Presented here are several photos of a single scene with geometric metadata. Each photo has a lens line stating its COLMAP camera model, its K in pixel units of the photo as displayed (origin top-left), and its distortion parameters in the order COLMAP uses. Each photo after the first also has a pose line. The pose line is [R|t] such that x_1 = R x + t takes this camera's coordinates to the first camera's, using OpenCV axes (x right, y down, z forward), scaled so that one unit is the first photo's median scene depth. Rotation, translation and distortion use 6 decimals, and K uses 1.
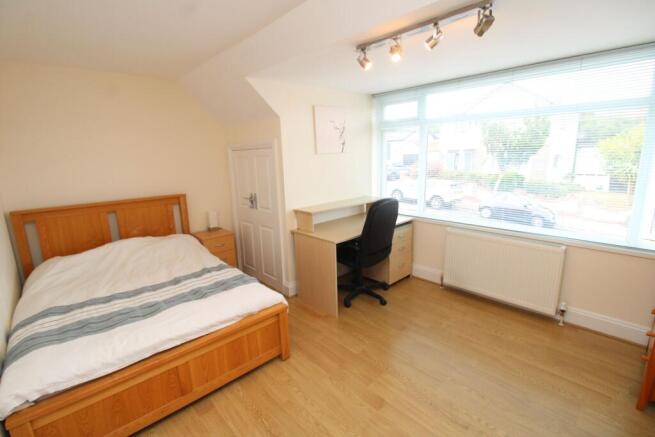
lens RADIAL K [[302.3, 0, 324.8], [0, 302.3, 218.6], [0, 0, 1]] dist [-0.012652, -0.004133]
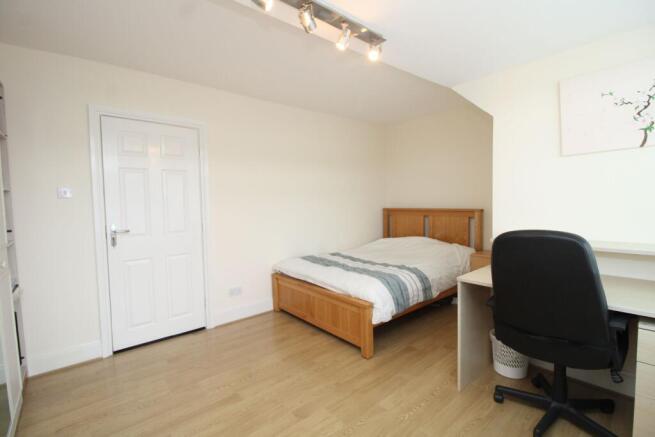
lens RADIAL K [[302.3, 0, 324.9], [0, 302.3, 215.6], [0, 0, 1]] dist [-0.012652, -0.004133]
pose [[-0.055588, 0.085157, -0.994816, 0.922971], [-0.184893, 0.978246, 0.094070, -0.094353], [0.981185, 0.189164, -0.038634, 0.850410]]
